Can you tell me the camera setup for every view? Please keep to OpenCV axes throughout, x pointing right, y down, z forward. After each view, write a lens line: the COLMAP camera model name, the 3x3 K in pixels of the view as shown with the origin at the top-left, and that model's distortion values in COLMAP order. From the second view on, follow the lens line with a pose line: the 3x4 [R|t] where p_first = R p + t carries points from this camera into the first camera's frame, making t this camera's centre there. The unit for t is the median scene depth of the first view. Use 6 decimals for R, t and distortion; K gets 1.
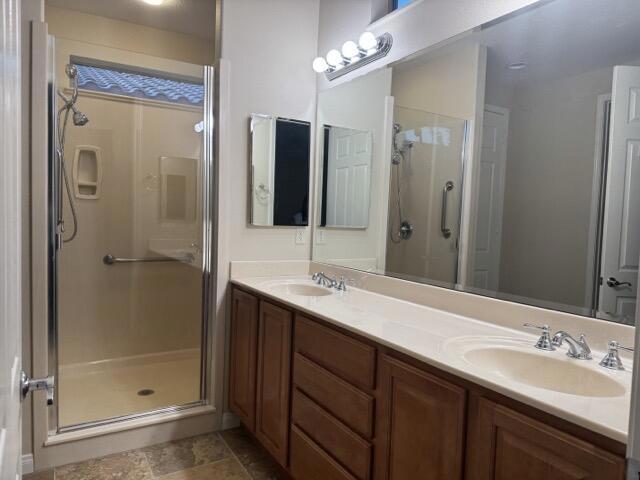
lens RADIAL K [[449.8, 0, 319.8], [0, 449.8, 240.5], [0, 0, 1]] dist [0.039132, -0.037993]
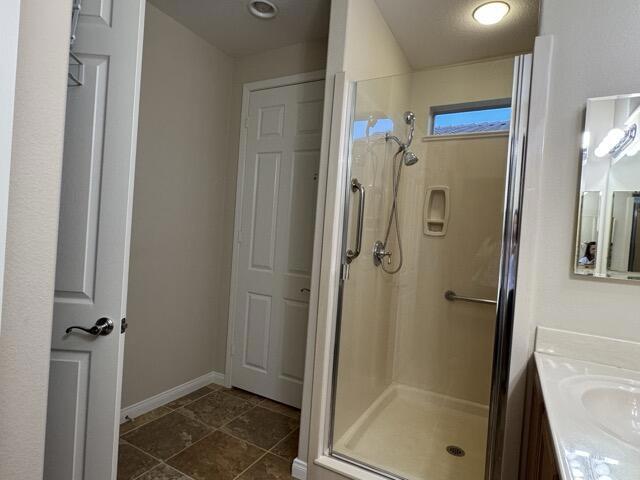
lens RADIAL K [[359.2, 0, 319.9], [0, 359.2, 241.2], [0, 0, 1]] dist [0.003049, 0.000580]
pose [[0.509312, 0.018126, -0.860391, 0.076454], [-0.092602, 0.995128, -0.033852, -0.024649], [0.855585, 0.096915, 0.508509, 0.346874]]
